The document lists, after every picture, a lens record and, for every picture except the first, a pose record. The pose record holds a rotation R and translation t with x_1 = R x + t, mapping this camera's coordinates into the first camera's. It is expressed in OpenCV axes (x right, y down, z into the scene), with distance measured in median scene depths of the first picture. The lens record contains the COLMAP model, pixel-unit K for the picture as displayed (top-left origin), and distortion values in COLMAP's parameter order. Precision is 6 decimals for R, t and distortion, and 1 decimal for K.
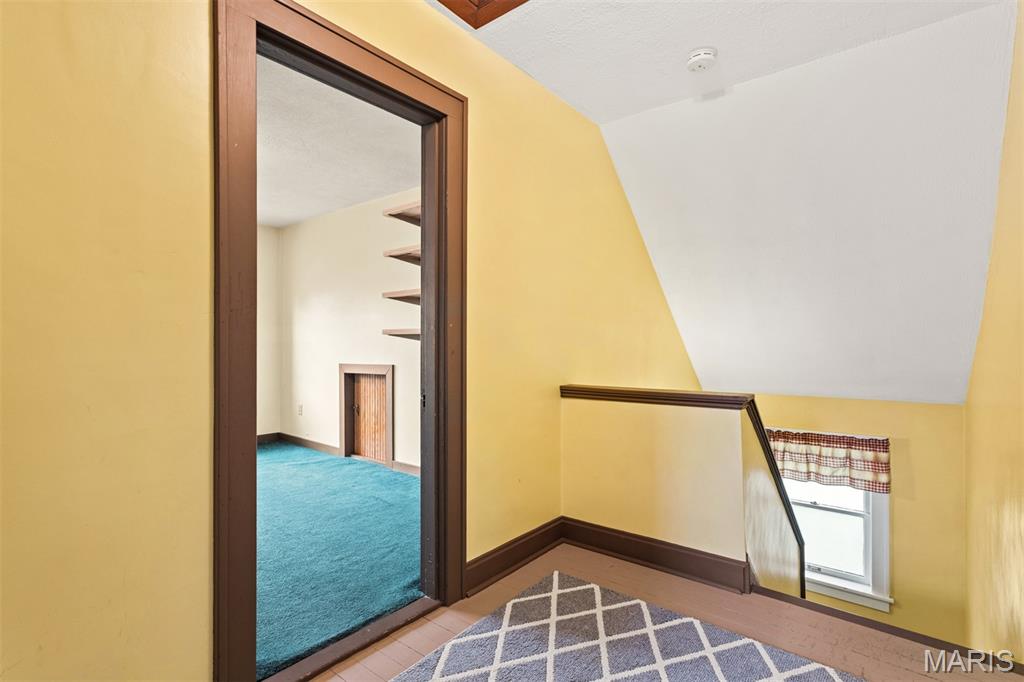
lens RADIAL K [[489.6, 0, 506.7], [0, 489.6, 339.7], [0, 0, 1]] dist [0.001454, 0.001459]
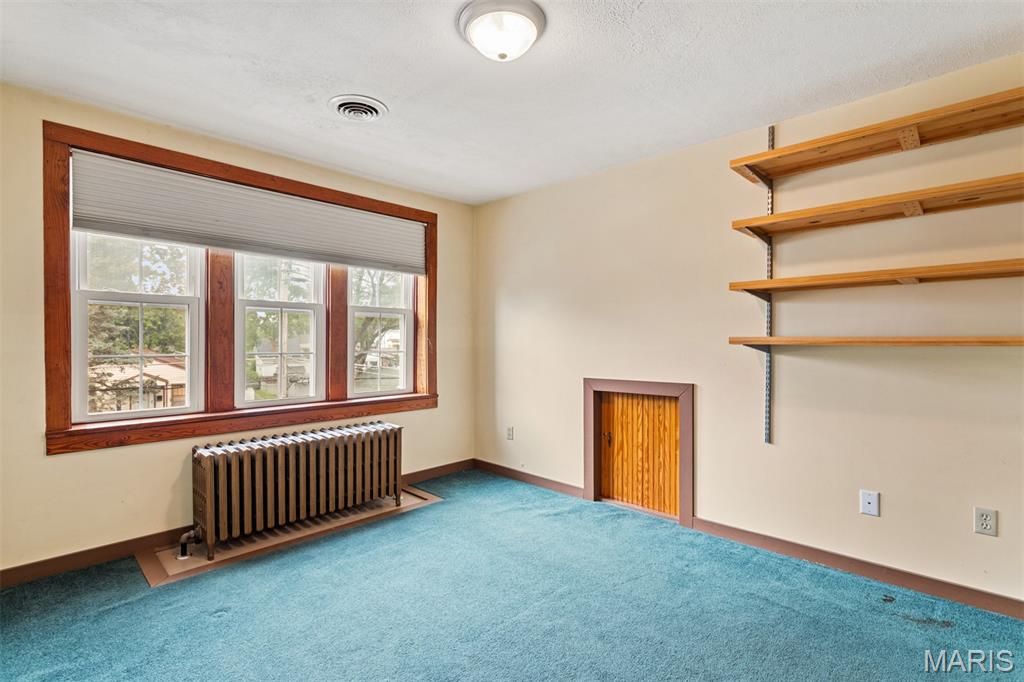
lens RADIAL K [[489.6, 0, 512.5], [0, 489.6, 344.7], [0, 0, 1]] dist [0.001454, 0.001459]
pose [[0.994940, -0.001648, -0.100454, -0.379390], [0.003567, 0.999815, 0.018925, -0.017786], [0.100404, -0.019187, 0.994762, 0.237317]]
